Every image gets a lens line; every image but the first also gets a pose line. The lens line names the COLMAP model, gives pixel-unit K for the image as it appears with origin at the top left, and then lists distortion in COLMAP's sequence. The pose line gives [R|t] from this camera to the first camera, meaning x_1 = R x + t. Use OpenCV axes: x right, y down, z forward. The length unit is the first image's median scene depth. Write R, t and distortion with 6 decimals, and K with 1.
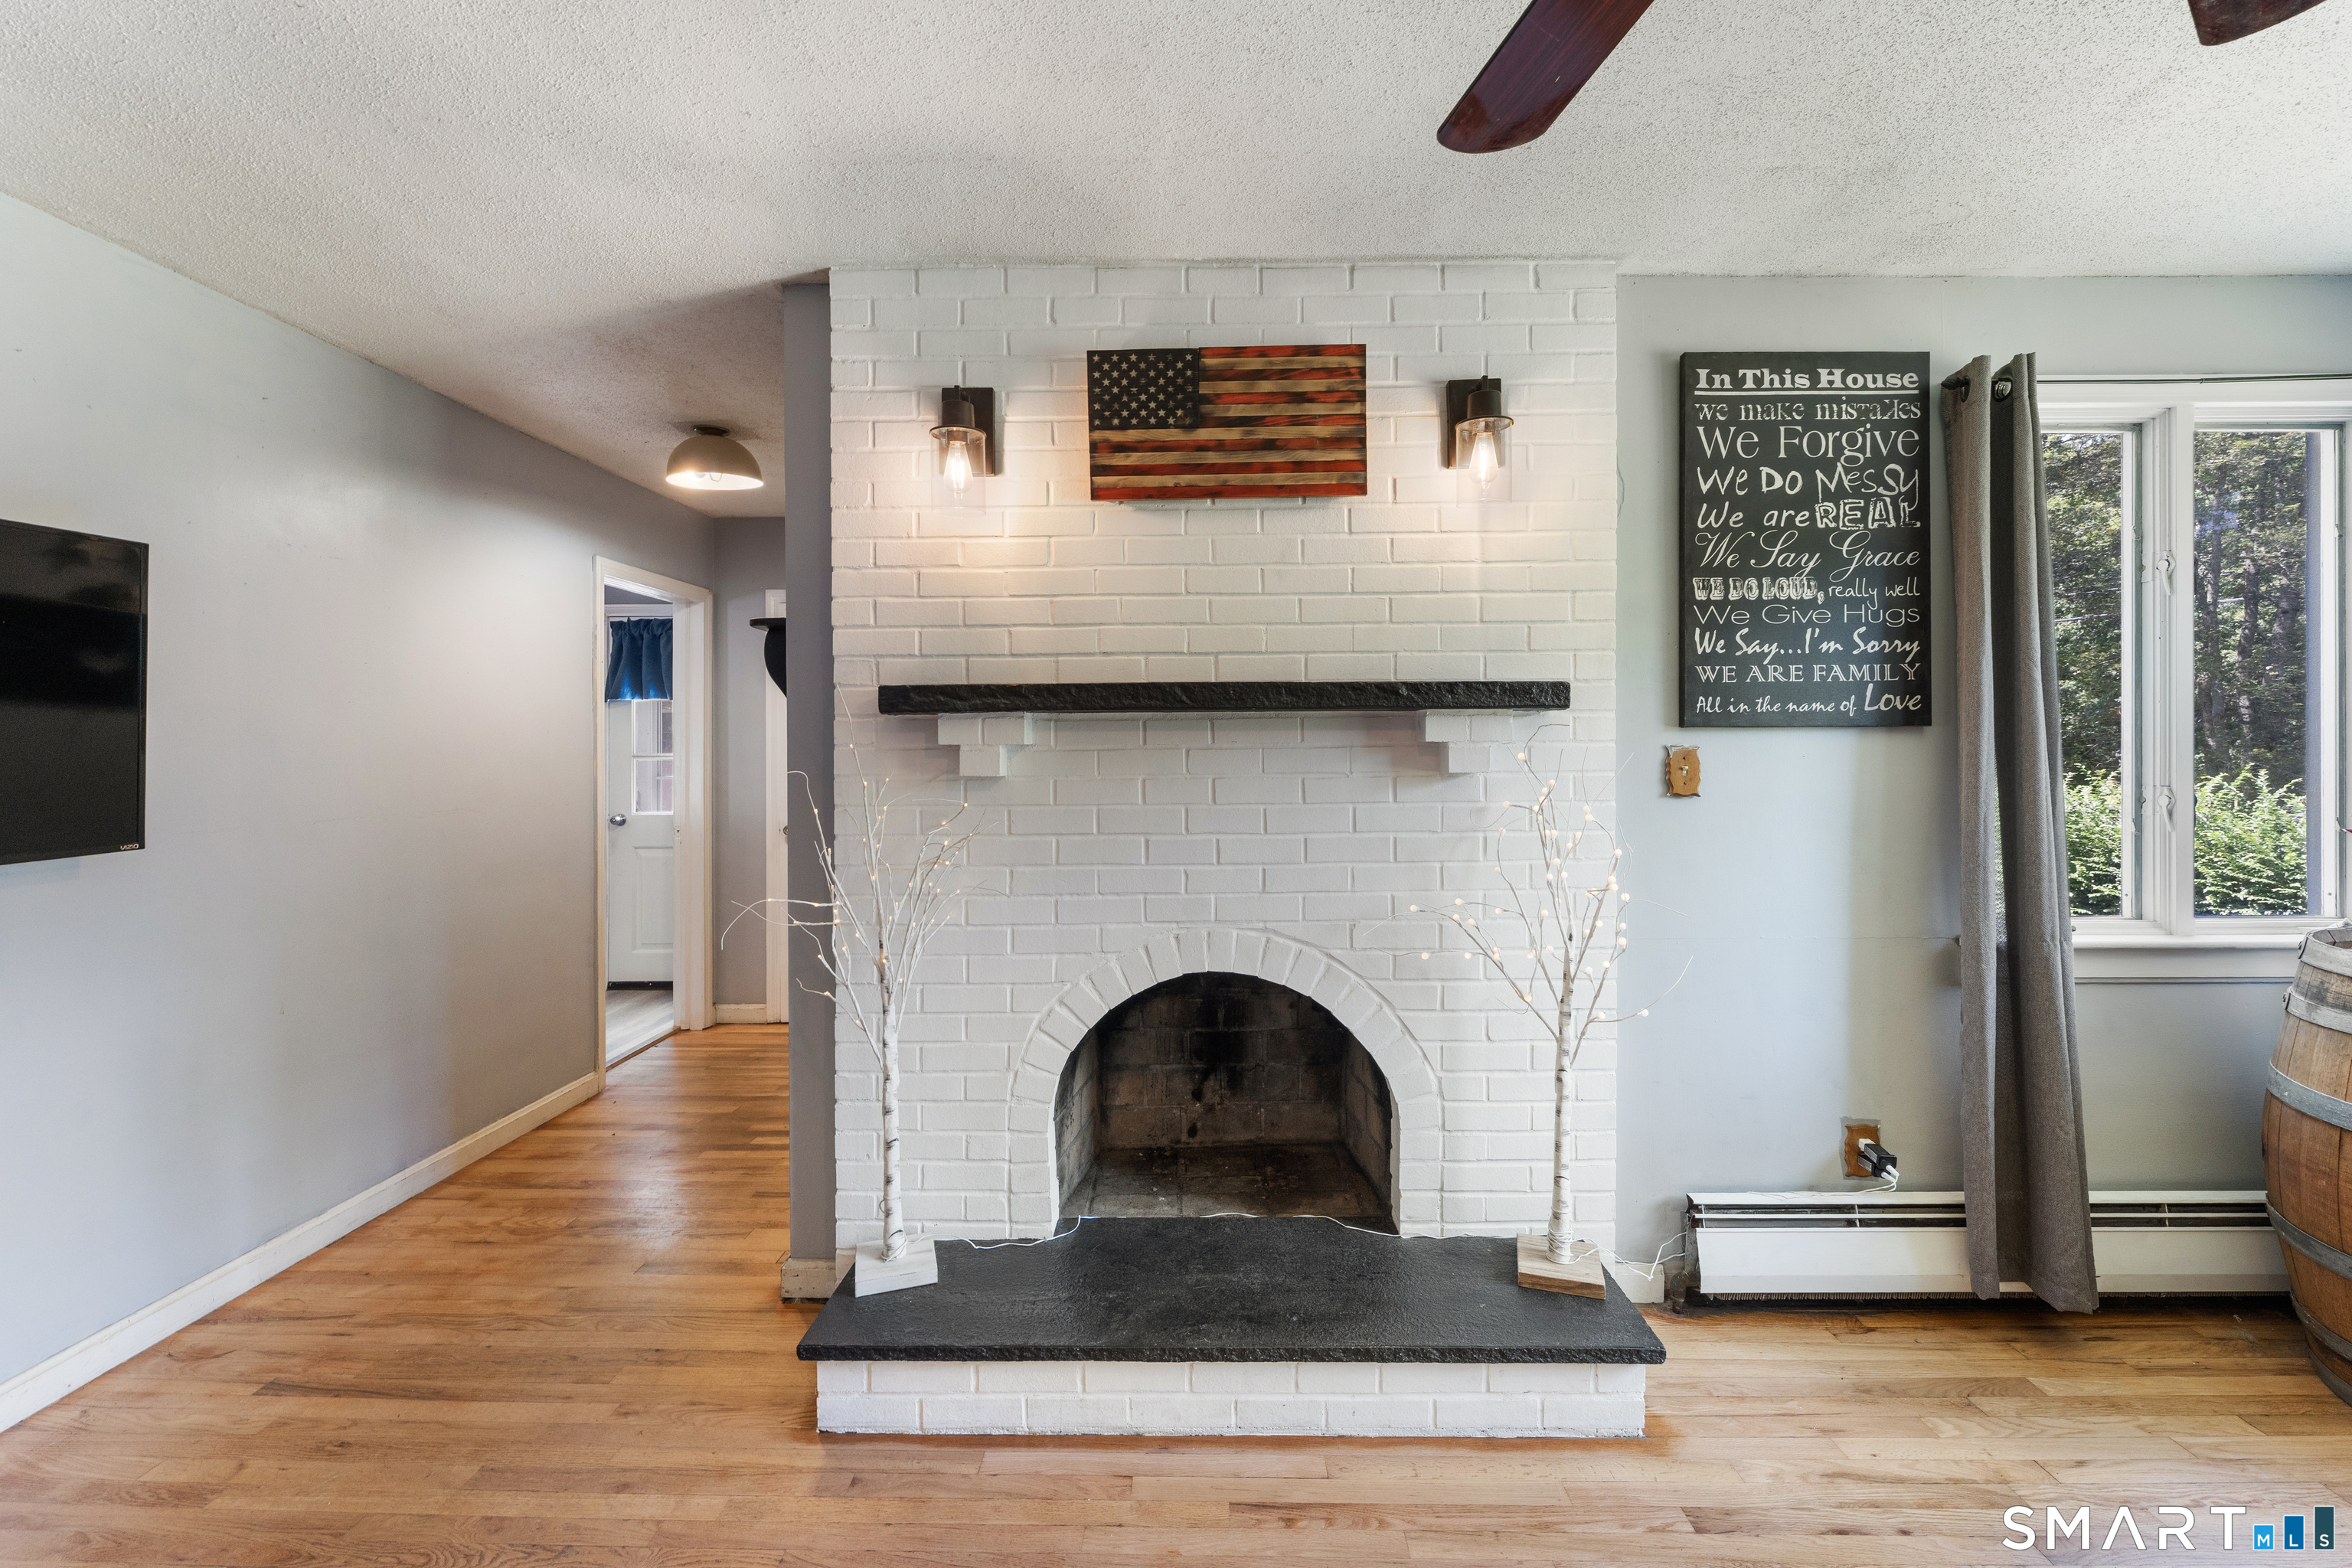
lens RADIAL K [[953.4, 0, 1181.0], [0, 953.4, 755.9], [0, 0, 1]] dist [-0.000182, -0.000803]
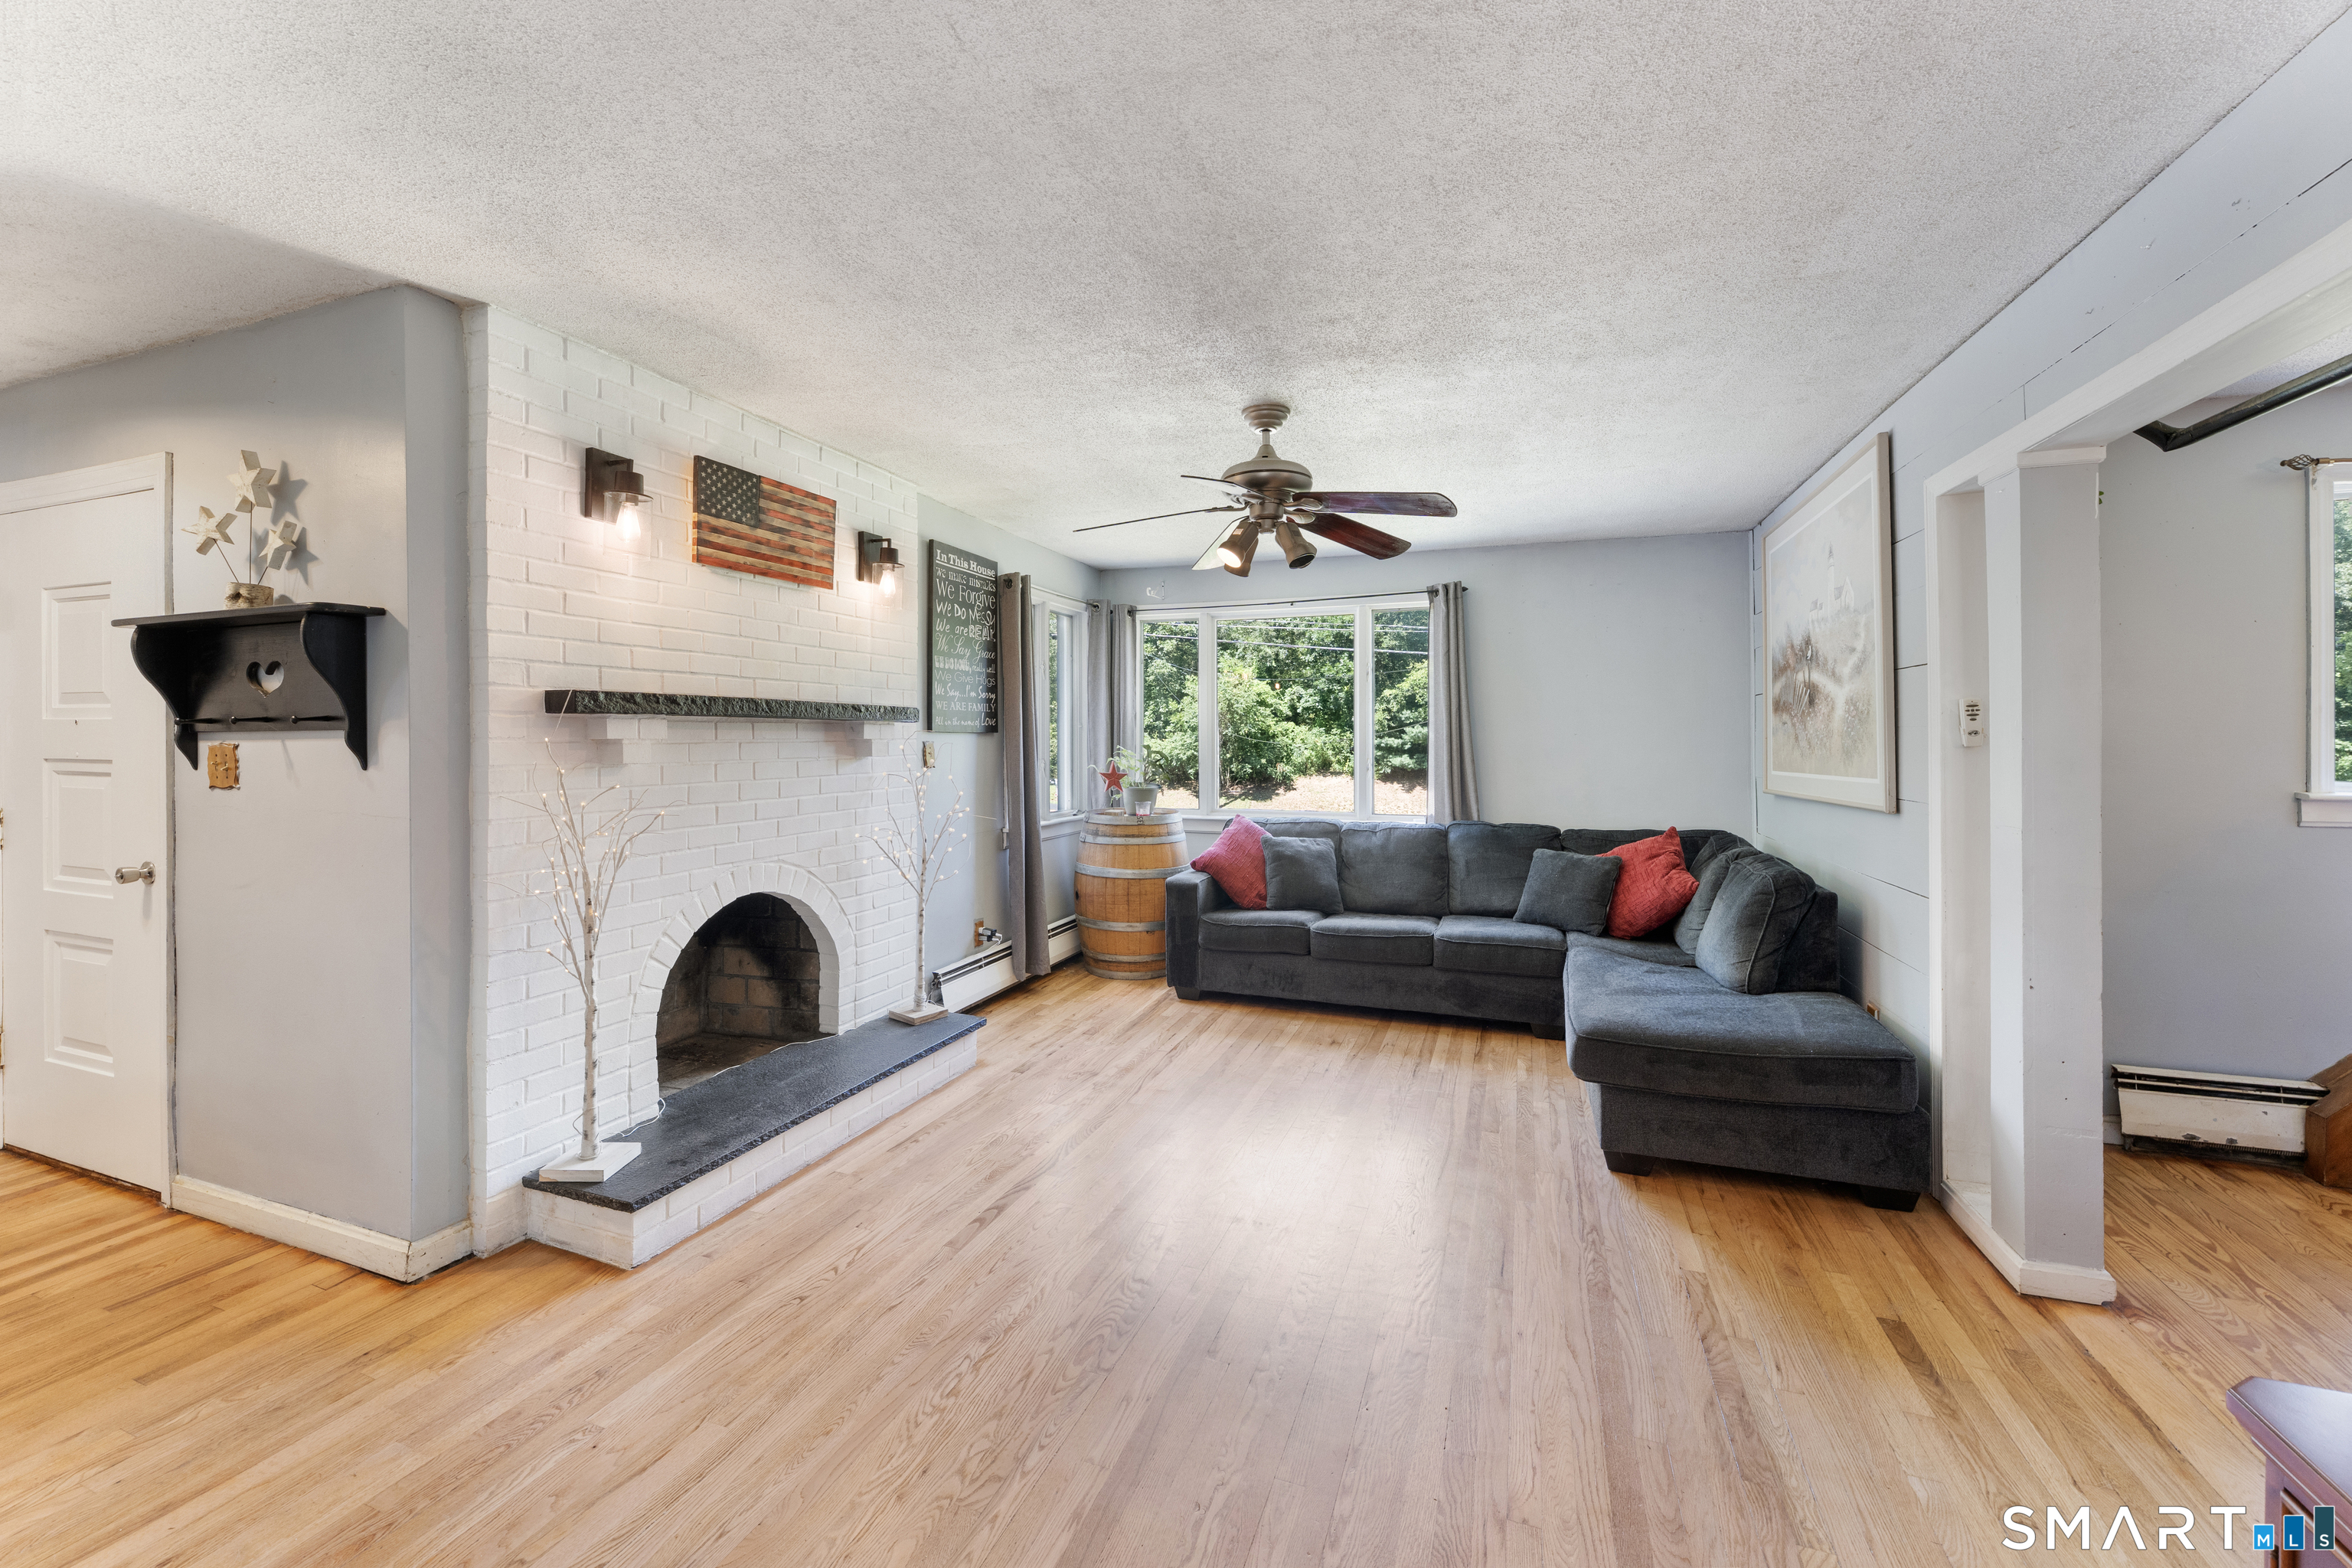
lens RADIAL K [[953.4, 0, 1155.6], [0, 953.4, 744.0], [0, 0, 1]] dist [-0.000182, -0.000803]
pose [[0.347472, 0.000501, 0.937690, -1.159621], [0.000798, 0.999999, -0.000830, -0.003734], [-0.937690, 0.001036, 0.347471, -0.103466]]
